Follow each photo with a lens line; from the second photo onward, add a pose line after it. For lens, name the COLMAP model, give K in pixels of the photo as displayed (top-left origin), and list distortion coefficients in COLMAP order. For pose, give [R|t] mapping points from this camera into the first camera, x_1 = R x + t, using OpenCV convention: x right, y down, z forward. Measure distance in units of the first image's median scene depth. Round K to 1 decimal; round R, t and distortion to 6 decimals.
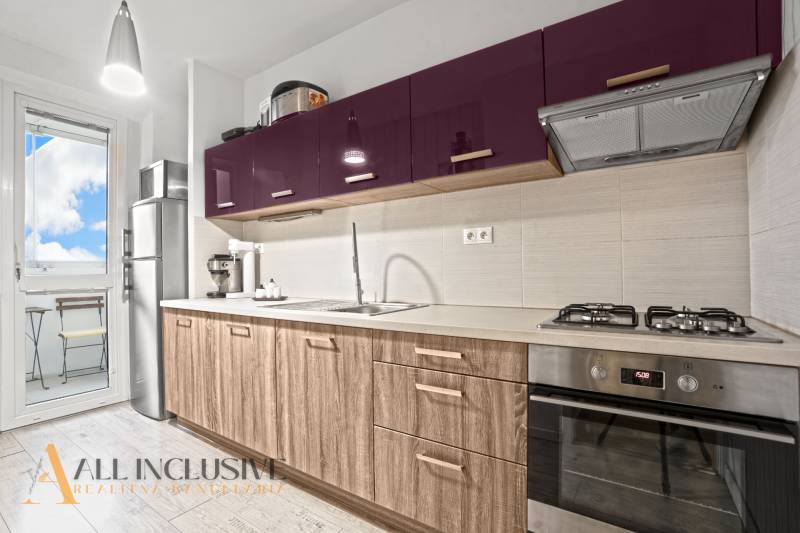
lens RADIAL K [[367.1, 0, 399.9], [0, 367.1, 267.4], [0, 0, 1]] dist [0.006376, 0.001749]
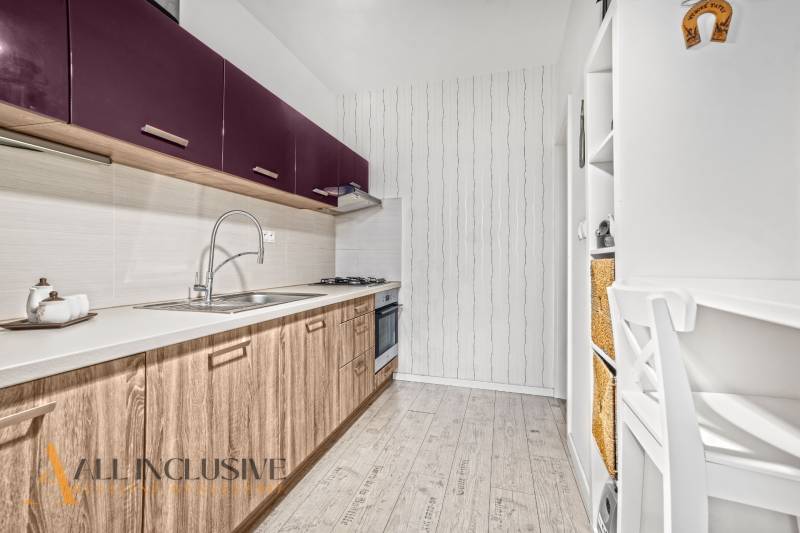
lens RADIAL K [[367.1, 0, 400.2], [0, 367.1, 261.3], [0, 0, 1]] dist [0.006376, 0.001749]
pose [[-0.304636, 0.011065, 0.952404, -1.136939], [0.012057, 0.999897, -0.007761, 0.019069], [-0.952392, 0.009119, -0.304738, 0.911763]]
